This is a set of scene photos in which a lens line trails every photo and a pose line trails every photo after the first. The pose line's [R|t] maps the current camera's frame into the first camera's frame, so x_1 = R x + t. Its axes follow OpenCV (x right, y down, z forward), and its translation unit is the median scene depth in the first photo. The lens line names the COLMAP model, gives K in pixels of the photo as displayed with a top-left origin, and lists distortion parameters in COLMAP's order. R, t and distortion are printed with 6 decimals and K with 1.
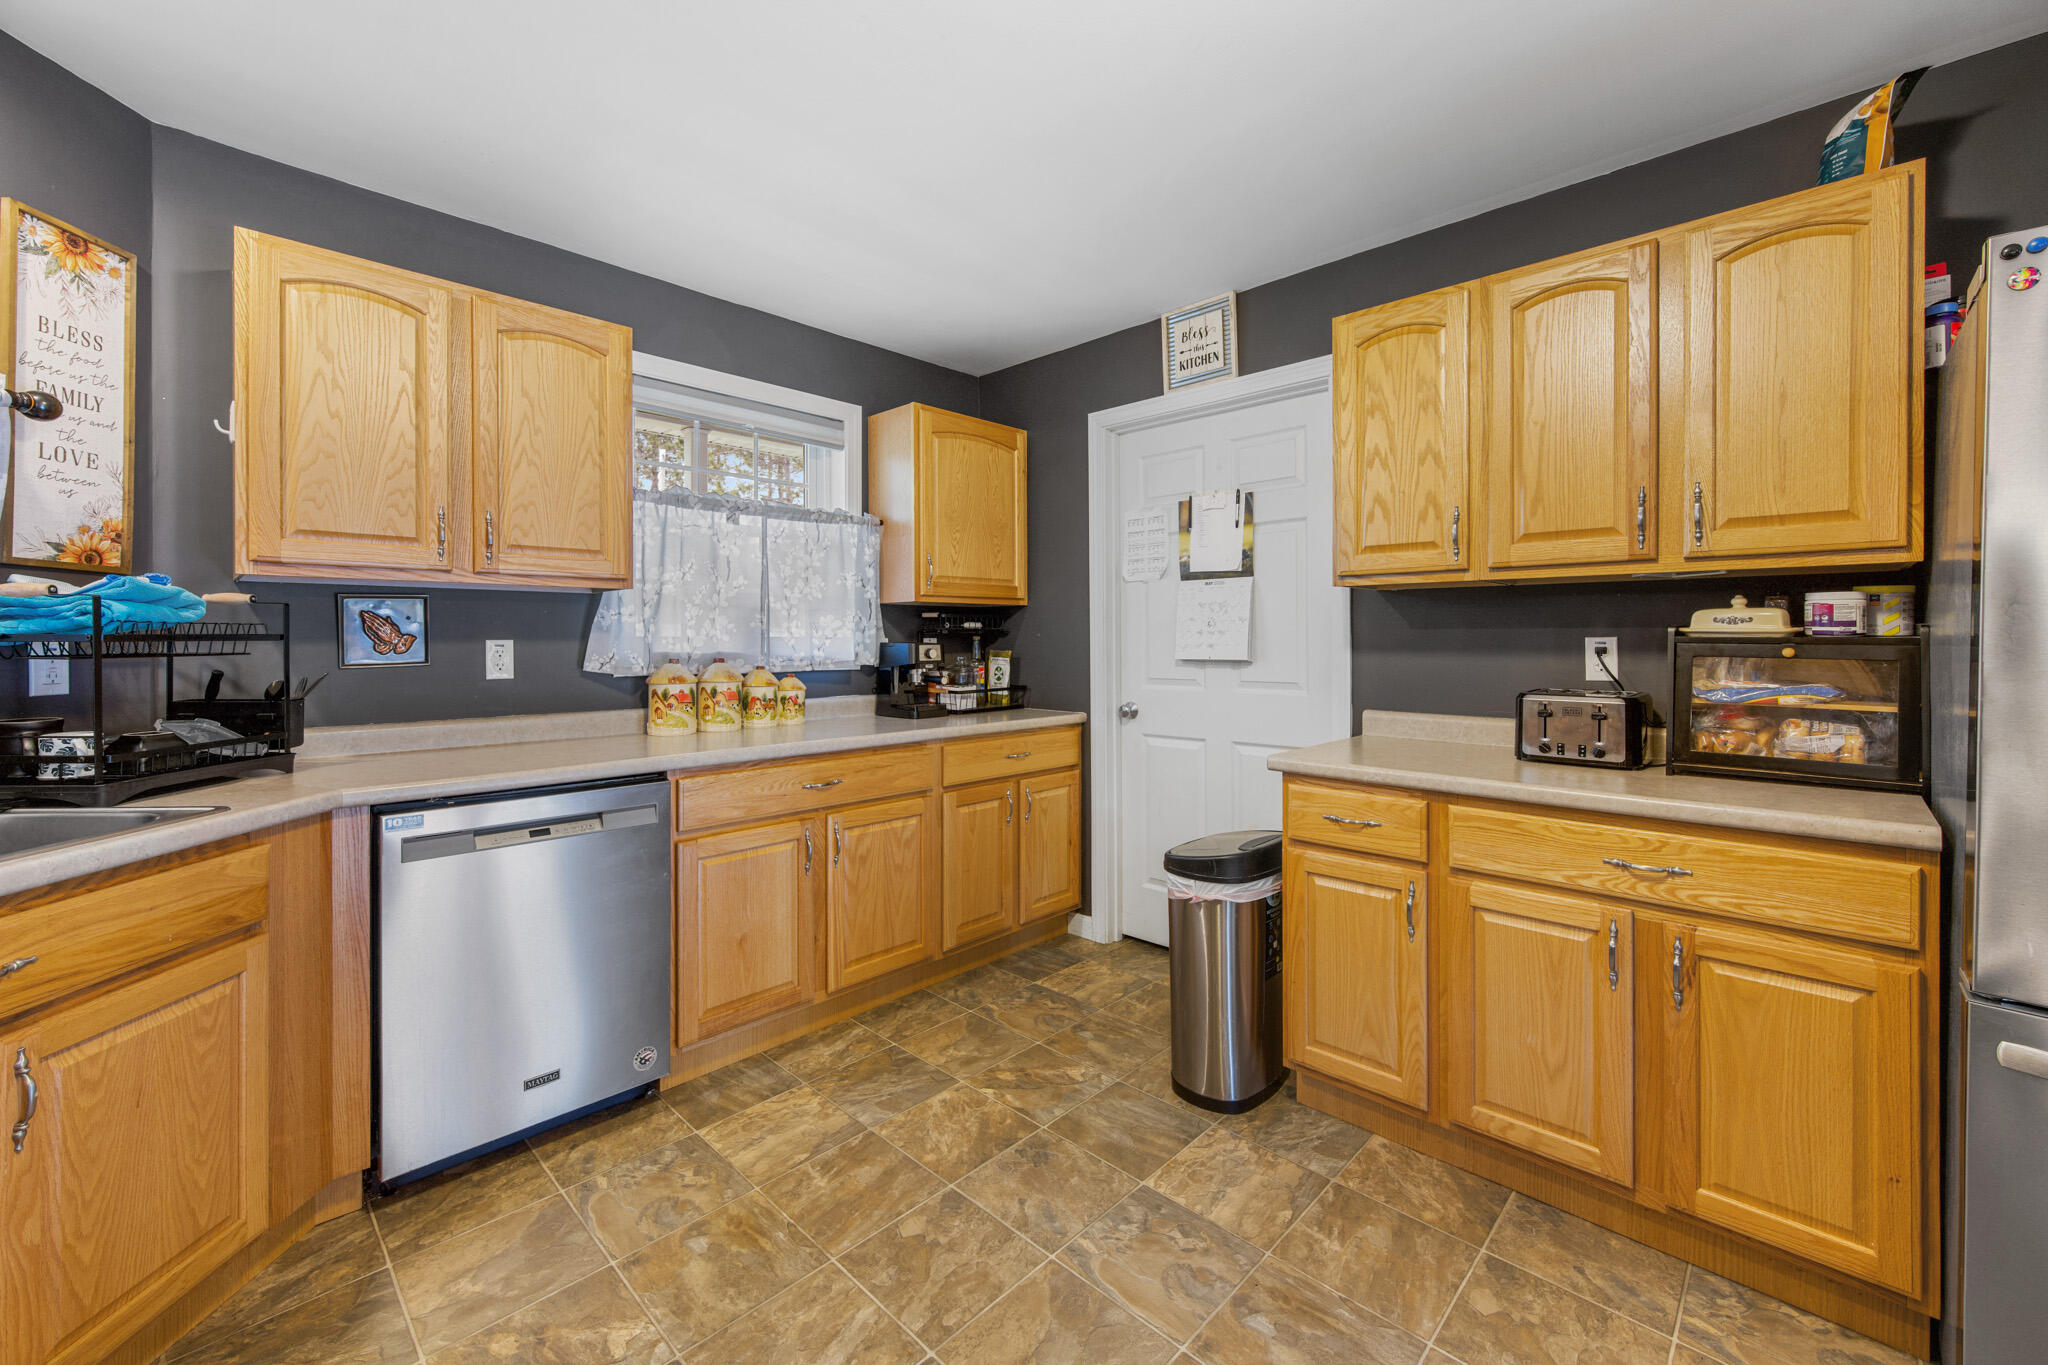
lens RADIAL K [[824.1, 0, 1026.5], [0, 824.1, 640.7], [0, 0, 1]] dist [-0.000331, -0.000291]
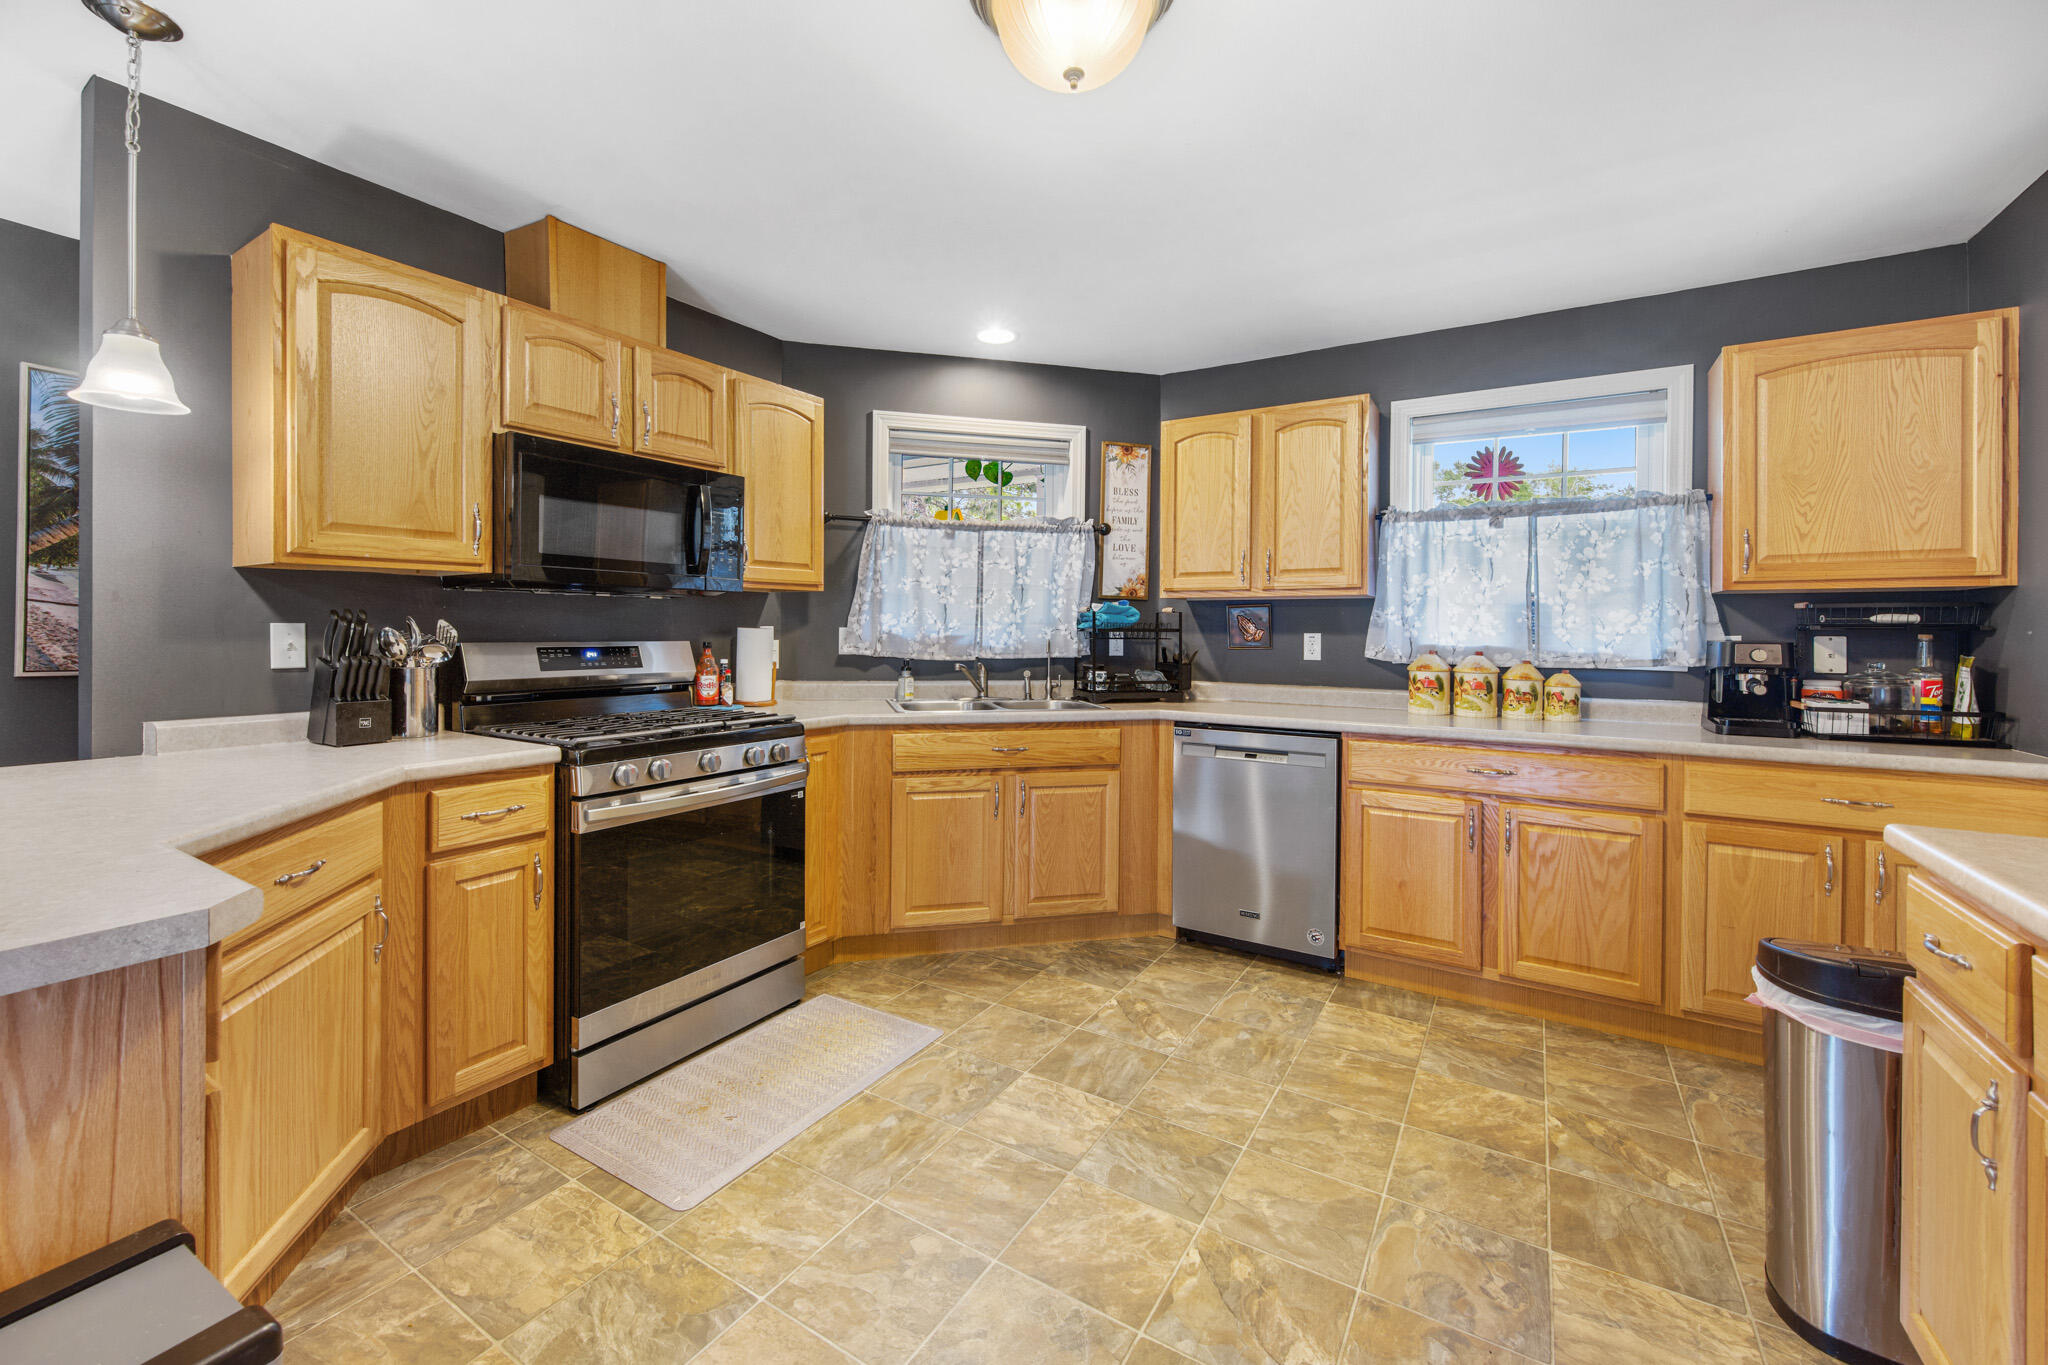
lens RADIAL K [[823.0, 0, 1019.3], [0, 823.0, 630.2], [0, 0, 1]] dist [-0.001608, -0.000051]
pose [[0.209618, 0.003329, -0.977778, 0.589211], [-0.010880, 0.999940, 0.001072, -0.001576], [0.977723, 0.010414, 0.209642, 0.168285]]
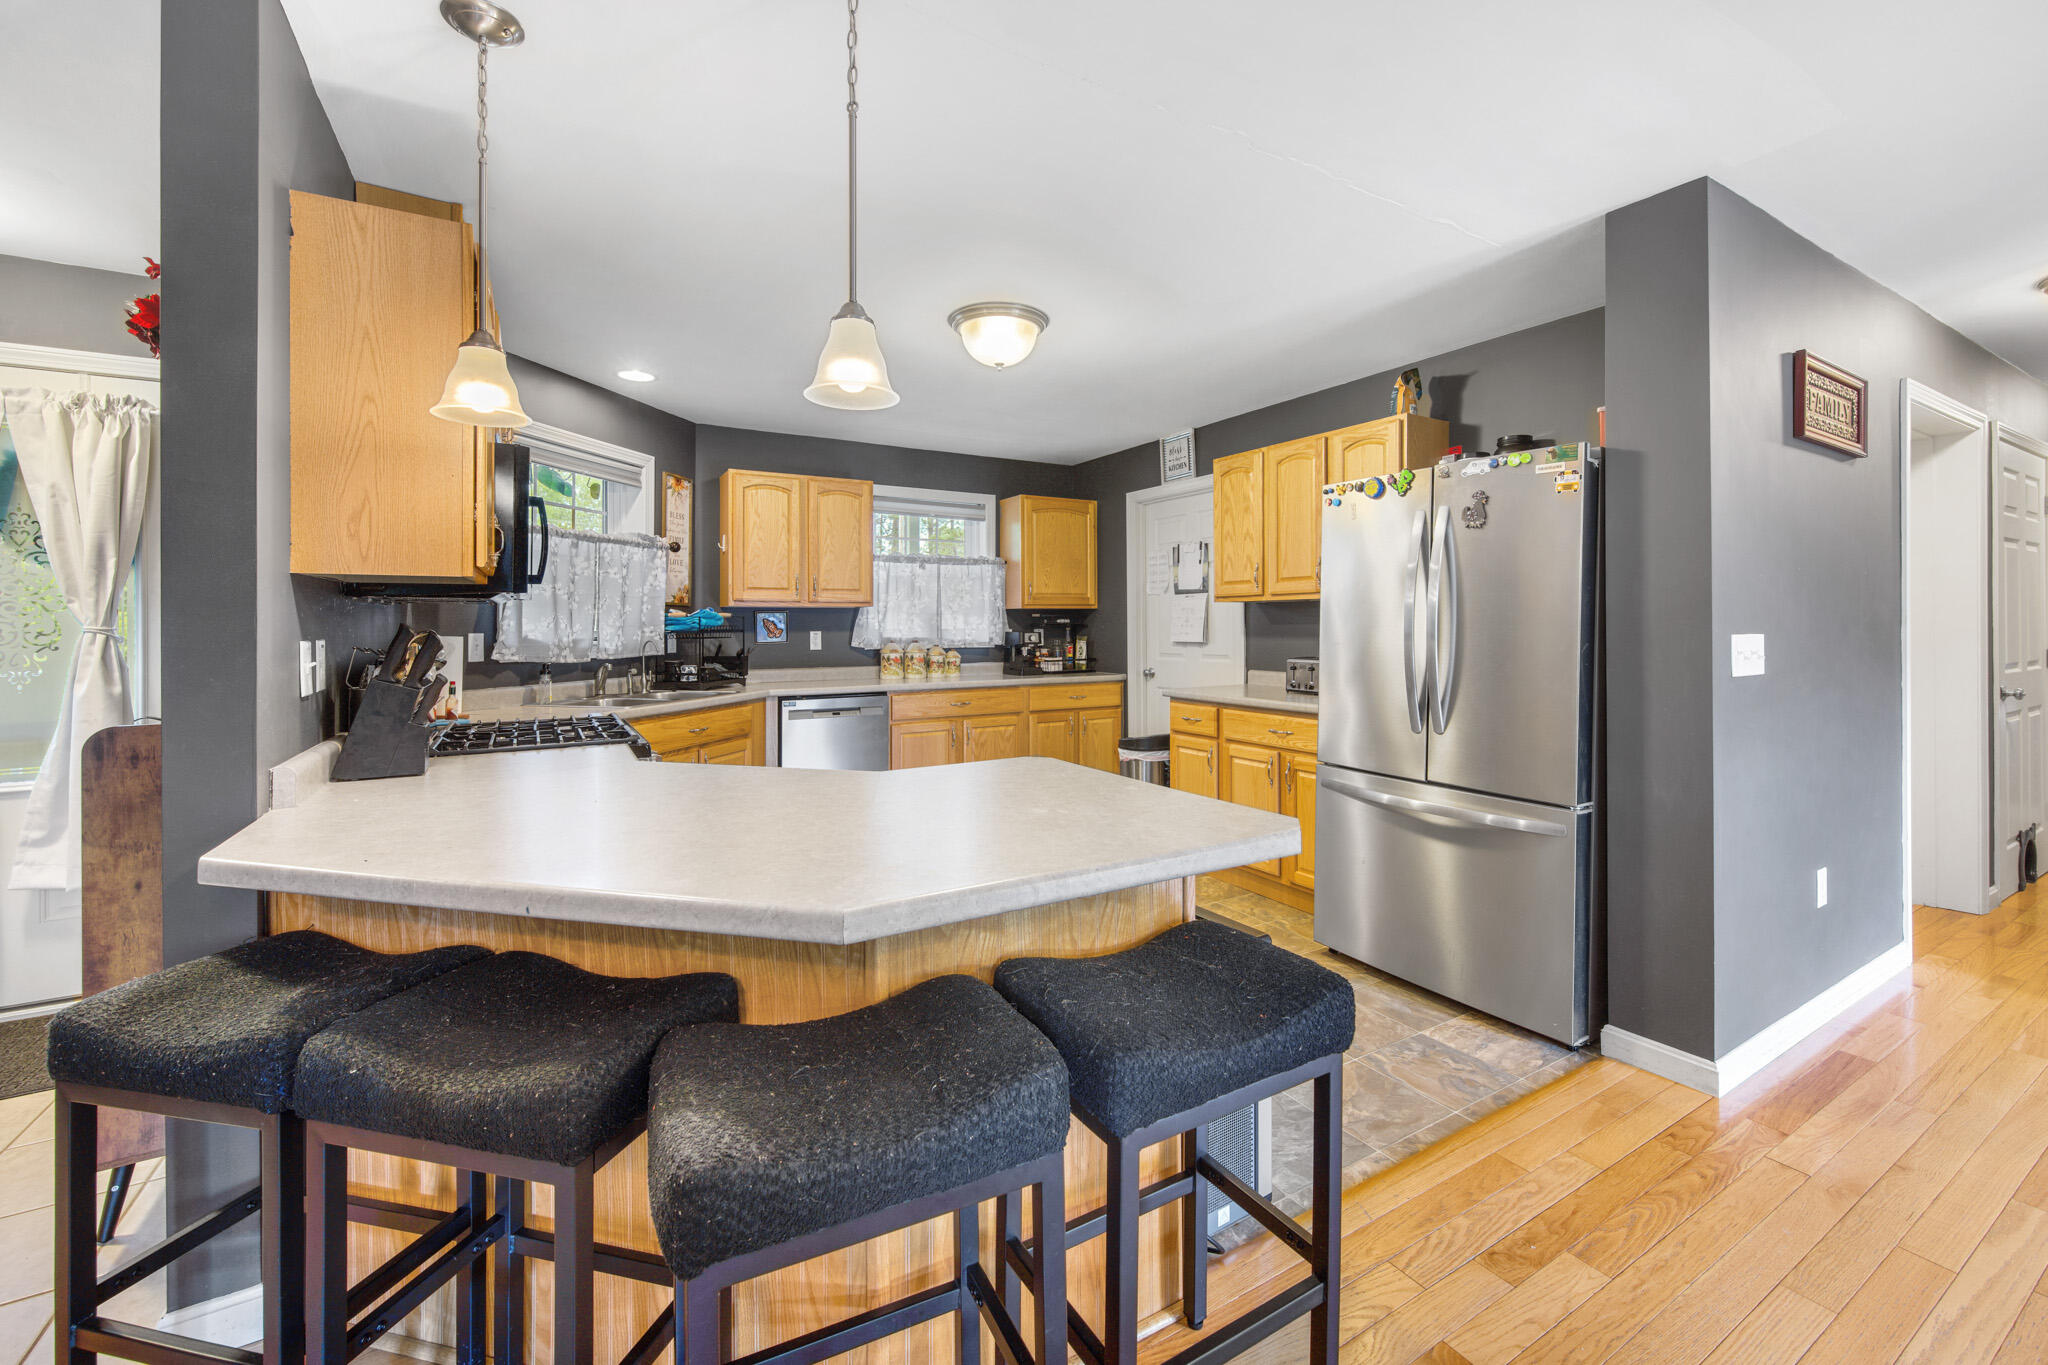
lens RADIAL K [[829.9, 0, 1027.1], [0, 829.9, 615.7], [0, 0, 1]] dist [-0.000342, 0.000035]
pose [[0.963669, -0.006047, -0.267031, 0.396784], [0.002428, 0.999901, -0.013880, -0.008722], [0.267089, 0.012728, 0.963588, -0.795813]]
